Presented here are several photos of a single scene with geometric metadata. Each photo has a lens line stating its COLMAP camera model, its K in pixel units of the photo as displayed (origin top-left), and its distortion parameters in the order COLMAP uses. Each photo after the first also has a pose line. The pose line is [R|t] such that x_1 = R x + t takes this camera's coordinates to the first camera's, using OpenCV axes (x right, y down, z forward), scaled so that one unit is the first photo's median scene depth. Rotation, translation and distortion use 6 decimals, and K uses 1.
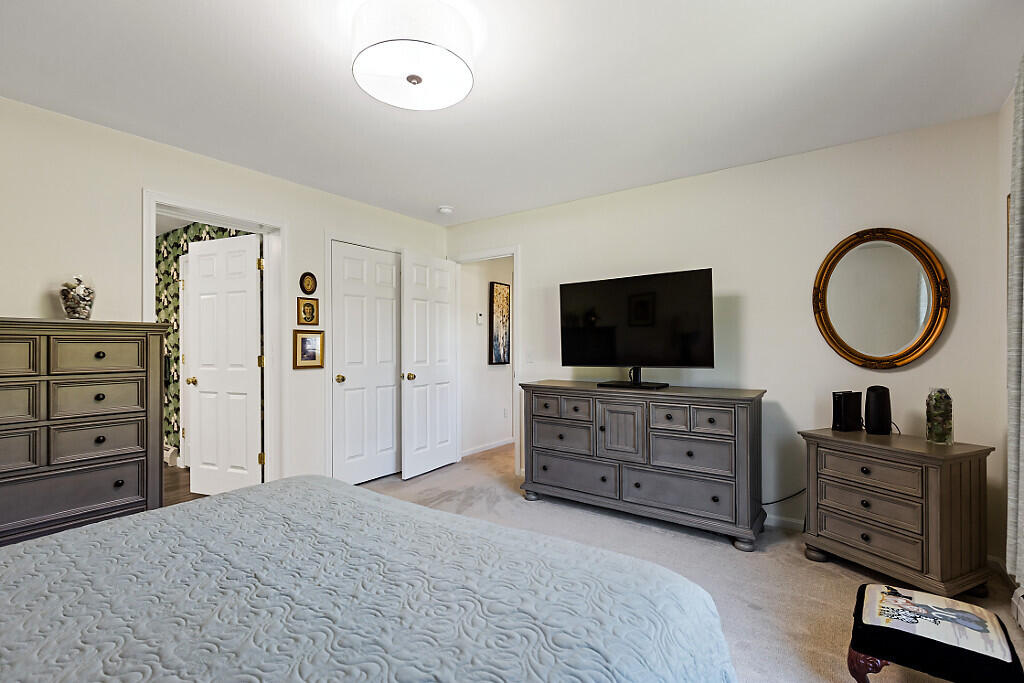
lens RADIAL K [[459.9, 0, 506.3], [0, 459.9, 341.4], [0, 0, 1]] dist [-0.001773, -0.000503]
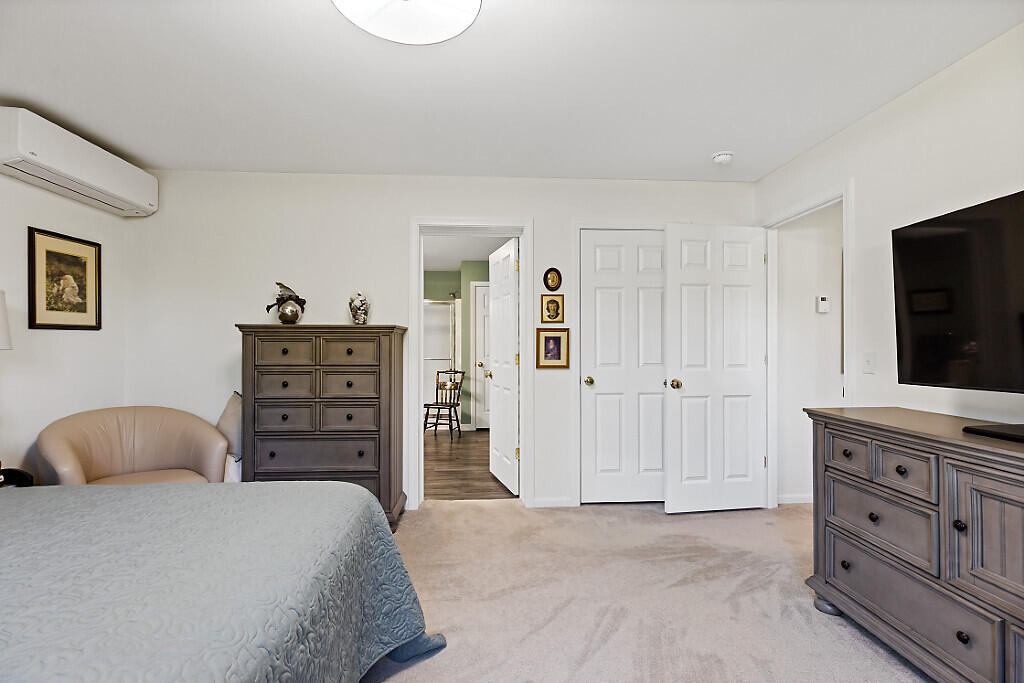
lens RADIAL K [[459.9, 0, 506.3], [0, 459.9, 341.4], [0, 0, 1]] dist [-0.001773, -0.000503]
pose [[0.633765, -0.002917, -0.773520, 0.250229], [0.005932, 0.999982, 0.001089, 0.001286], [0.773503, -0.005279, 0.633771, 0.324279]]
